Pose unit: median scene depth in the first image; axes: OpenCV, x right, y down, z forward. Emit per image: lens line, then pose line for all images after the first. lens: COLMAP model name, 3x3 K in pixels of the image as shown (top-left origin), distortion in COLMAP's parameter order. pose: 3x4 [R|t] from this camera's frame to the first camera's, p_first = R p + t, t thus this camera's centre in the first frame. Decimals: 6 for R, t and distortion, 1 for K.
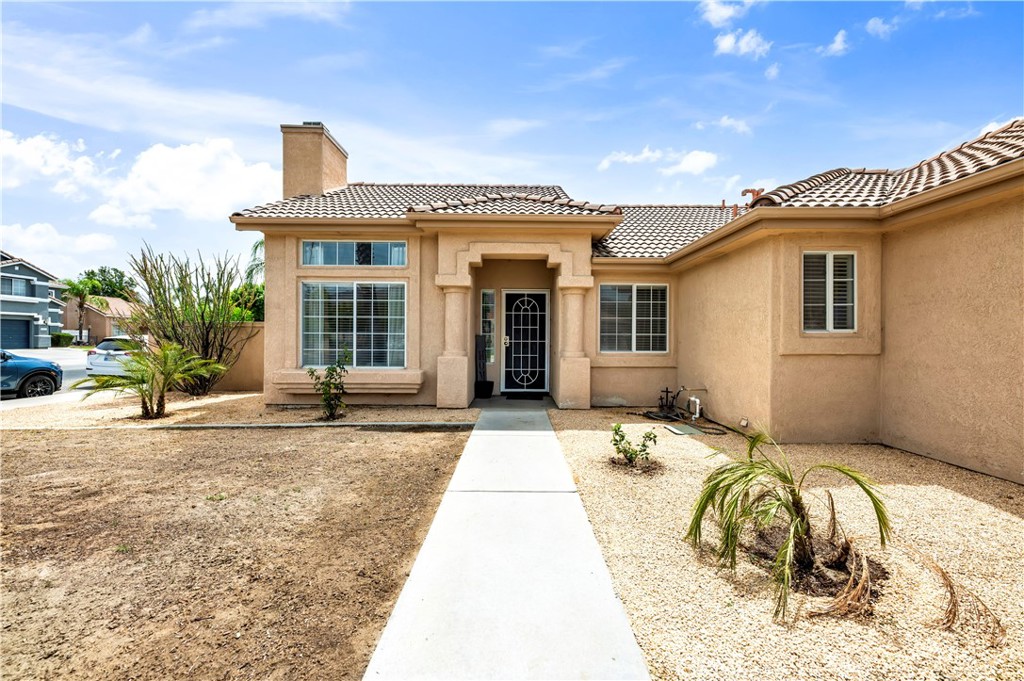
lens RADIAL K [[409.6, 0, 517.8], [0, 409.6, 341.4], [0, 0, 1]] dist [0.015687, -0.008429]
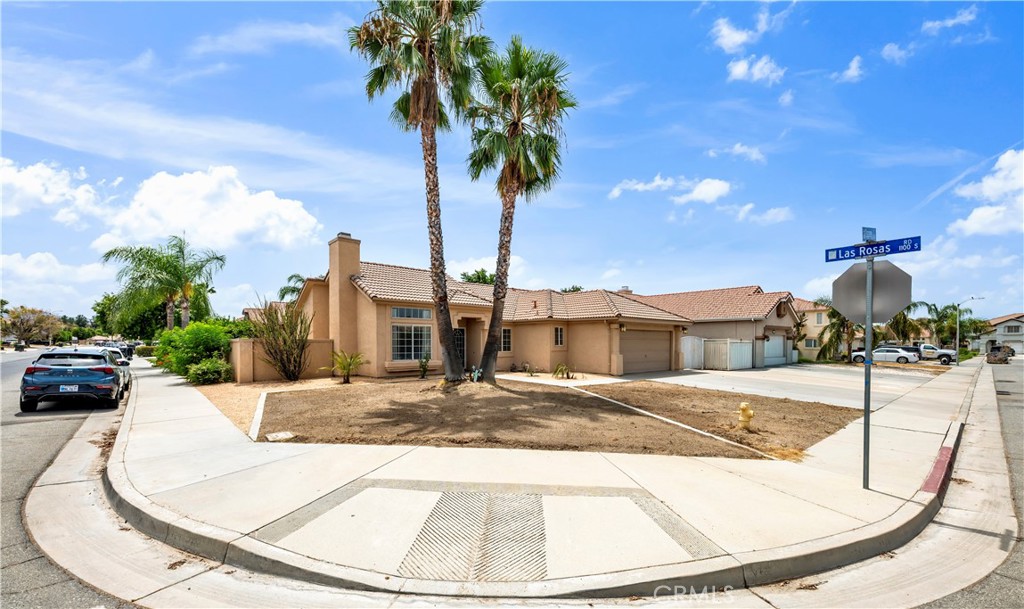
lens RADIAL K [[419.9, 0, 531.0], [0, 419.9, 336.5], [0, 0, 1]] dist [0.000119, 0.000010]
pose [[0.735981, 0.005709, 0.676978, -1.566316], [0.006803, 0.999852, -0.015828, -0.032392], [-0.676968, 0.016255, 0.735833, -1.307135]]
